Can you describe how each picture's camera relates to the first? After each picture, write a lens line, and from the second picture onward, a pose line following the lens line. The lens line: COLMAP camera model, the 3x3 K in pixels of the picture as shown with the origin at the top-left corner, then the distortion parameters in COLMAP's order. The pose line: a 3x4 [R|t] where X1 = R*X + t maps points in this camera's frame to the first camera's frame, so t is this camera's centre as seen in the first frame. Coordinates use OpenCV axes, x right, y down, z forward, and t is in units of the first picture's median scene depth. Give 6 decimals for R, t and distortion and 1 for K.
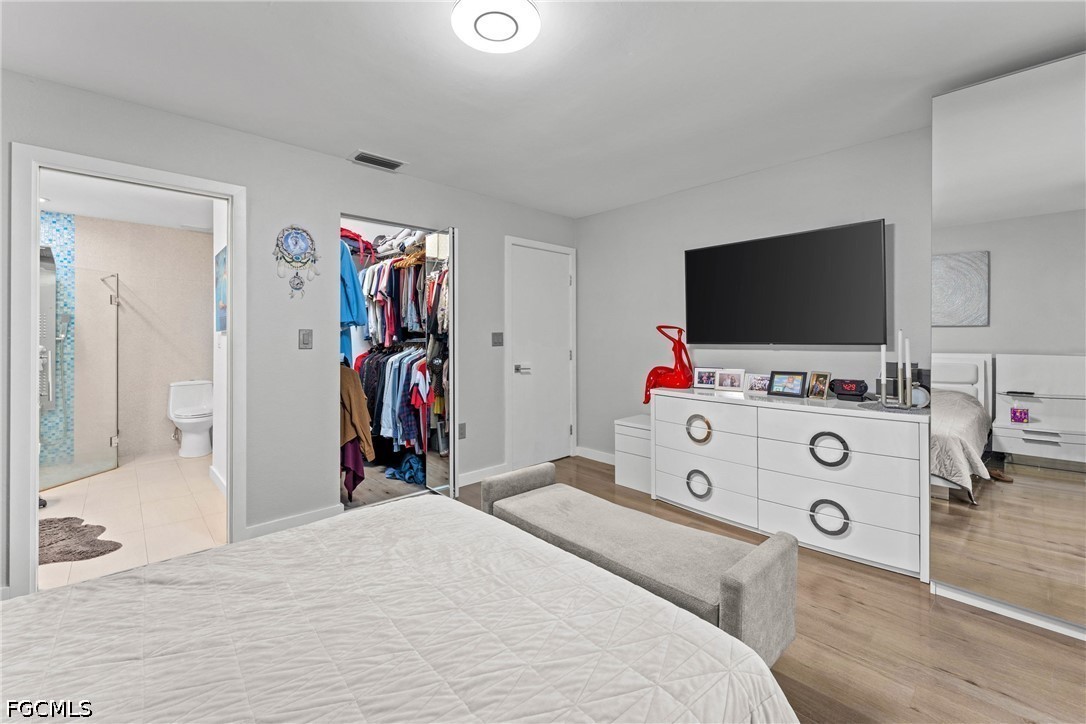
lens RADIAL K [[442.7, 0, 540.4], [0, 442.7, 333.8], [0, 0, 1]] dist [-0.000429, -0.000544]
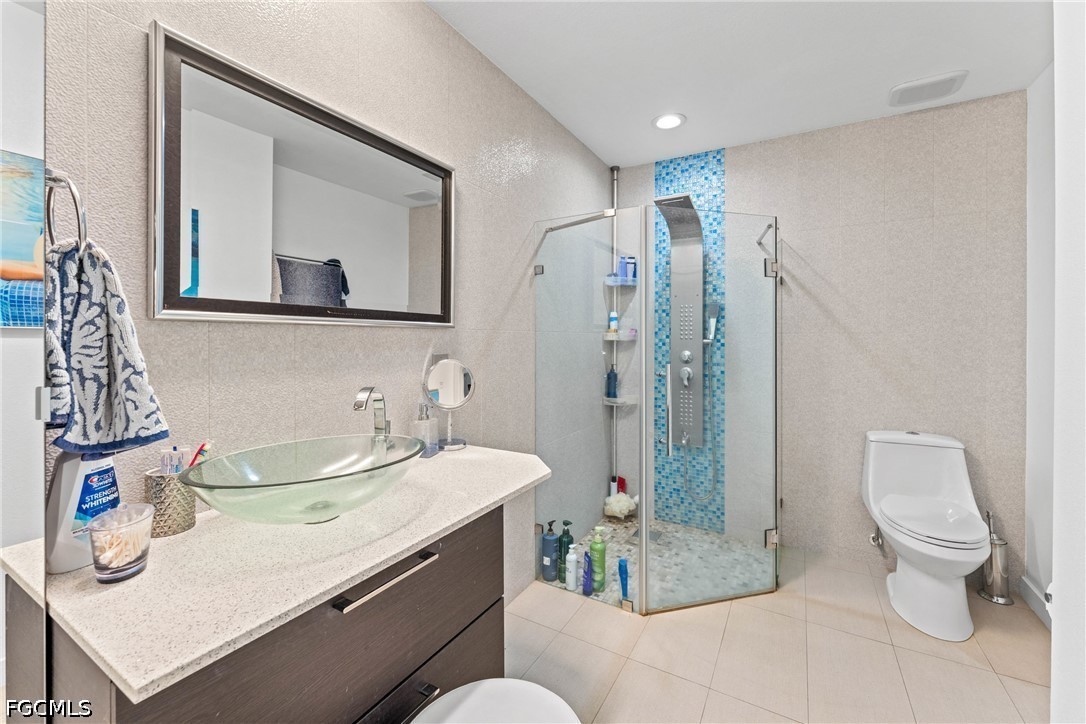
lens RADIAL K [[442.7, 0, 540.4], [0, 442.7, 333.8], [0, 0, 1]] dist [-0.000429, -0.000544]
pose [[0.276293, 0.001154, -0.961073, -0.514097], [0.001871, 0.999997, 0.001739, -0.001345], [0.961072, -0.002279, 0.276290, 0.569530]]
